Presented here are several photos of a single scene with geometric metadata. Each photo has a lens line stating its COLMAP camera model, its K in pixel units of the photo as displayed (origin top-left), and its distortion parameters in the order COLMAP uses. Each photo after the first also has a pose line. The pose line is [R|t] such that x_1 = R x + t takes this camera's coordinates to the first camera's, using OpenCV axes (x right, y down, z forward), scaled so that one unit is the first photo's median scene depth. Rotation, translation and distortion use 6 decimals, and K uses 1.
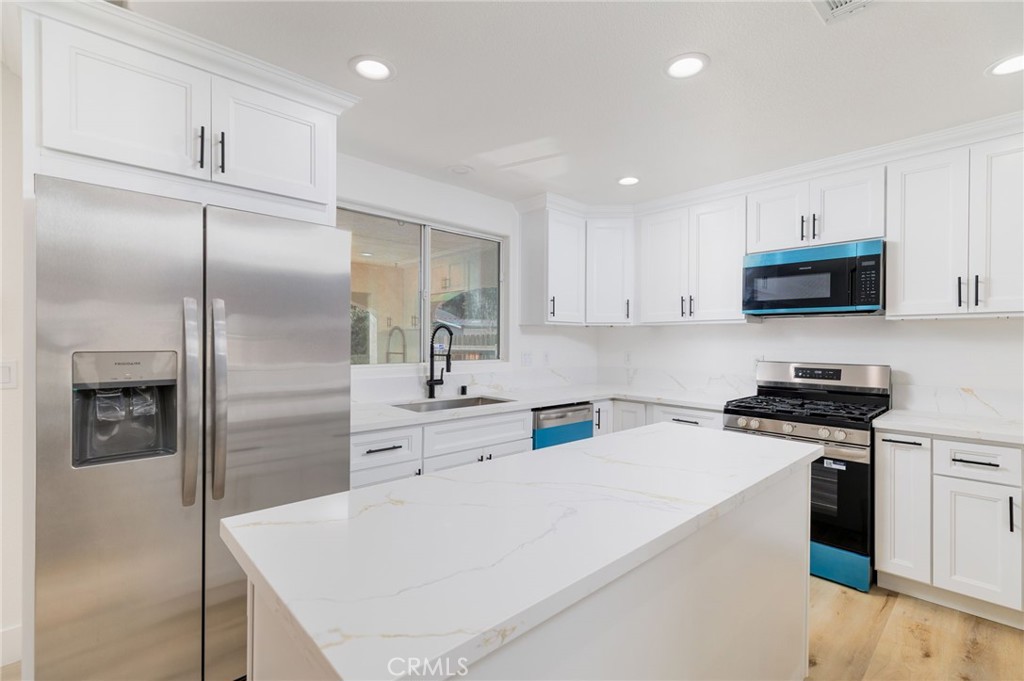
lens RADIAL K [[462.9, 0, 515.0], [0, 462.9, 341.4], [0, 0, 1]] dist [0.008480, -0.000454]
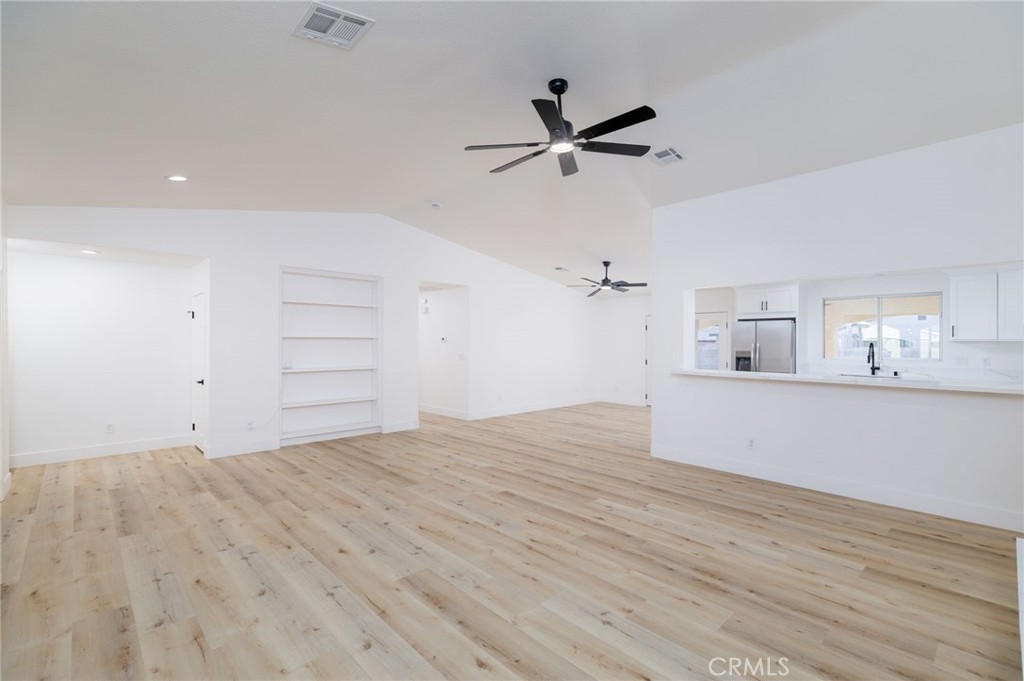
lens RADIAL K [[462.9, 0, 517.0], [0, 462.9, 341.0], [0, 0, 1]] dist [0.008480, -0.000454]
pose [[-0.000513, -0.005448, -0.999985, 2.157318], [-0.003018, 0.999981, -0.005446, -0.027494], [0.999995, 0.003016, -0.000530, -0.767628]]
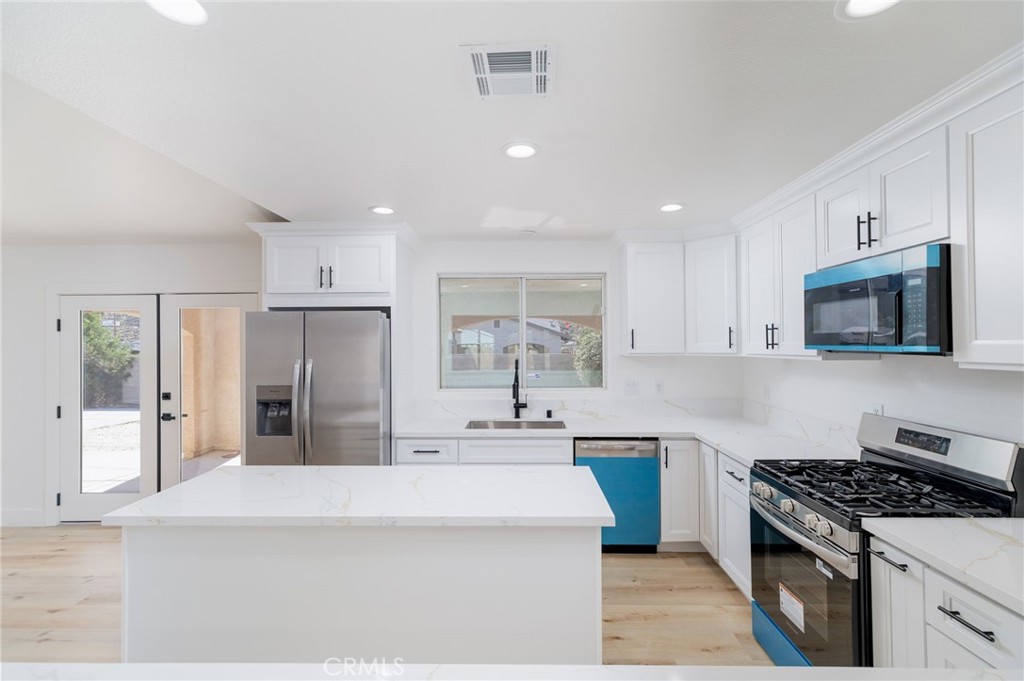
lens RADIAL K [[462.9, 0, 518.7], [0, 462.9, 339.8], [0, 0, 1]] dist [0.008480, -0.000454]
pose [[0.714912, -0.016677, -0.699015, 0.708341], [0.009058, 0.999853, -0.014590, -0.070696], [0.699155, 0.004099, 0.714958, 0.119237]]
